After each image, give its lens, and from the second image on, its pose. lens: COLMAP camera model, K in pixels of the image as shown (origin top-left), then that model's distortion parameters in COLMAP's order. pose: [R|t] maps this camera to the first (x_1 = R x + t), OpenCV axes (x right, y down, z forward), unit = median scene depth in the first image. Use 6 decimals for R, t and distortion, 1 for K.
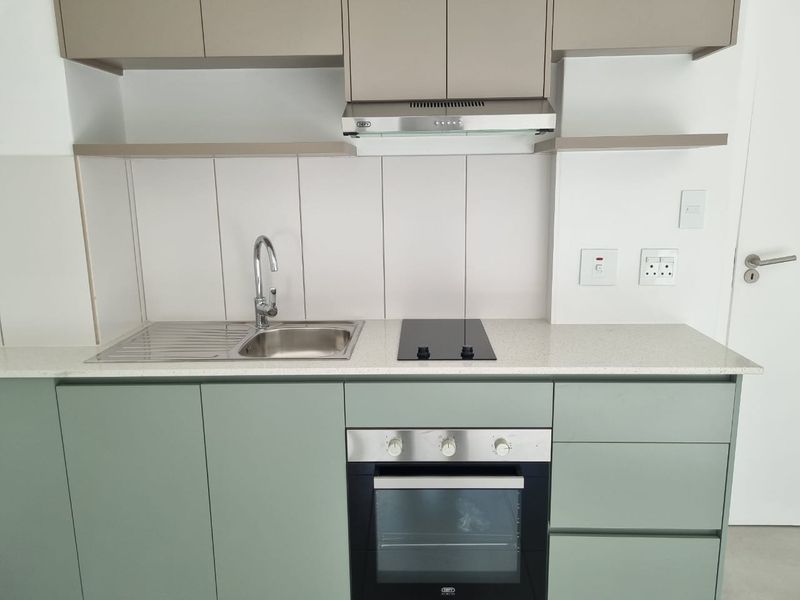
lens RADIAL K [[600.0, 0, 410.1], [0, 600.0, 304.2], [0, 0, 1]] dist [0.023834, 0.000874]
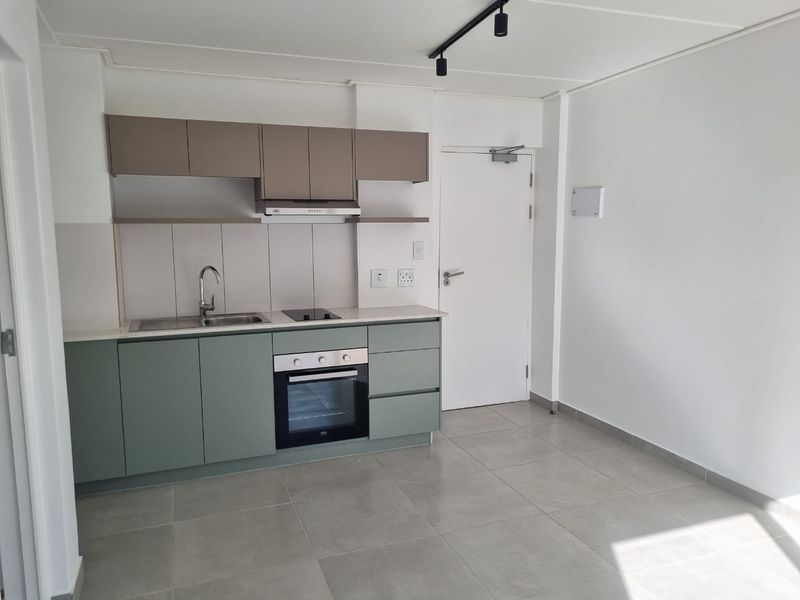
lens RADIAL K [[574.5, 0, 400.4], [0, 574.5, 309.9], [0, 0, 1]] dist [0.007060, -0.000665]
pose [[0.925229, -0.046553, 0.376542, -0.396124], [0.074761, 0.995356, -0.060643, 0.184556], [-0.371970, 0.084260, 0.924412, -0.904324]]
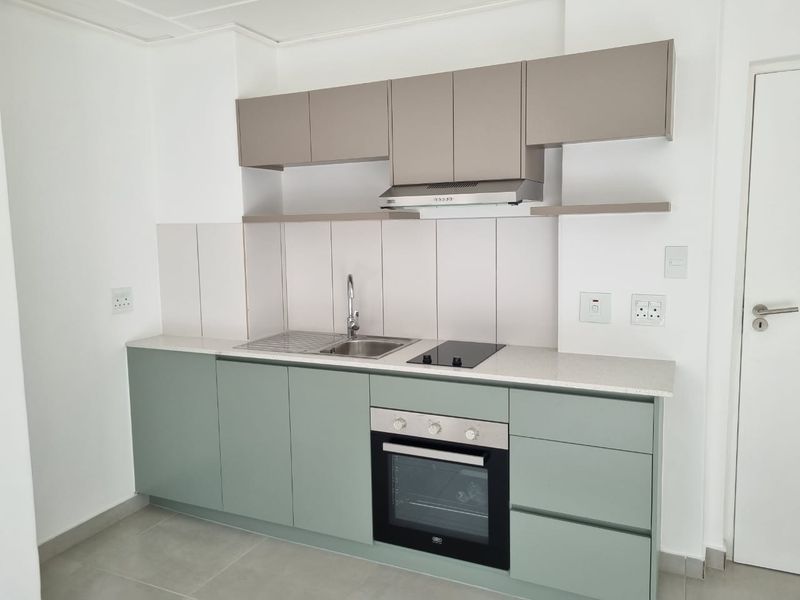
lens RADIAL K [[603.7, 0, 401.0], [0, 603.7, 295.7], [0, 0, 1]] dist [0.017543, -0.003968]
pose [[0.914485, 0.041500, -0.402485, 0.485788], [-0.078296, 0.994075, -0.075398, 0.040550], [0.396971, 0.100464, 0.912316, -0.298605]]
